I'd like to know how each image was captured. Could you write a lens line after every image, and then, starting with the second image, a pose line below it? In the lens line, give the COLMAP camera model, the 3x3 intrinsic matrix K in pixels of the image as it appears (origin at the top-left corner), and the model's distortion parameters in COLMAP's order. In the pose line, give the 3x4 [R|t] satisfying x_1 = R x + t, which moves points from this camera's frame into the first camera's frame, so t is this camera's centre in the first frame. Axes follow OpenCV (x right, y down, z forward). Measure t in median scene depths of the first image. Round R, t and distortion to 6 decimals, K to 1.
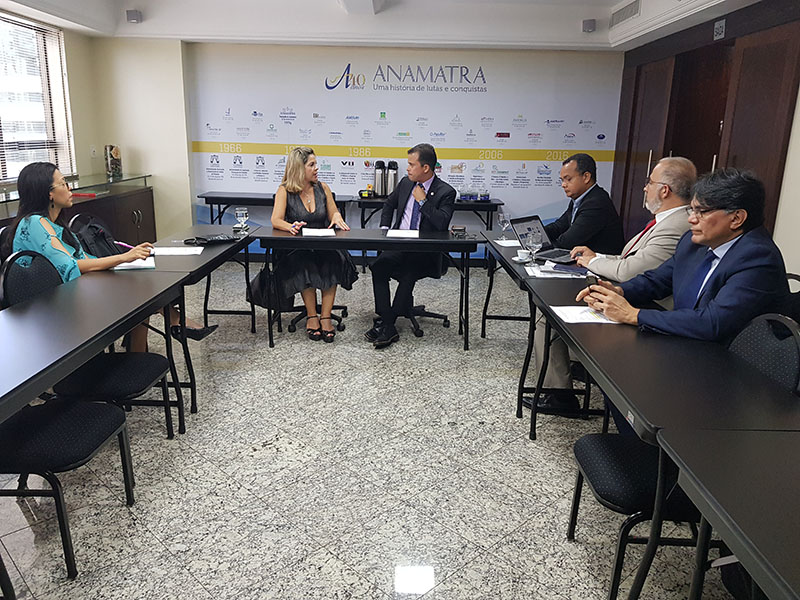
lens RADIAL K [[625.1, 0, 394.6], [0, 625.1, 302.5], [0, 0, 1]] dist [0.054512, -0.086713]
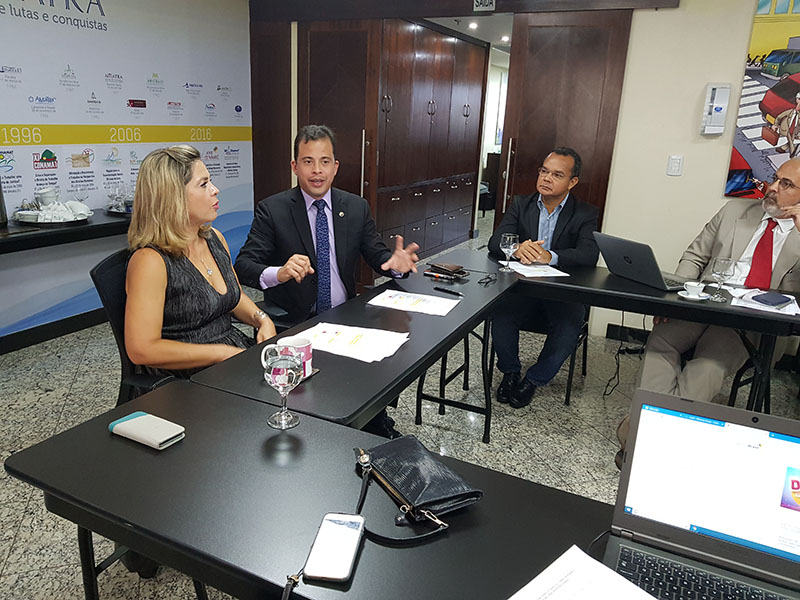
lens RADIAL K [[625.1, 0, 394.6], [0, 625.1, 300.9], [0, 0, 1]] dist [0.054512, -0.086713]
pose [[0.436311, -0.253293, 0.863409, -0.611671], [0.203530, 0.962473, 0.179505, -0.264226], [-0.876475, 0.097410, 0.471490, 0.954407]]
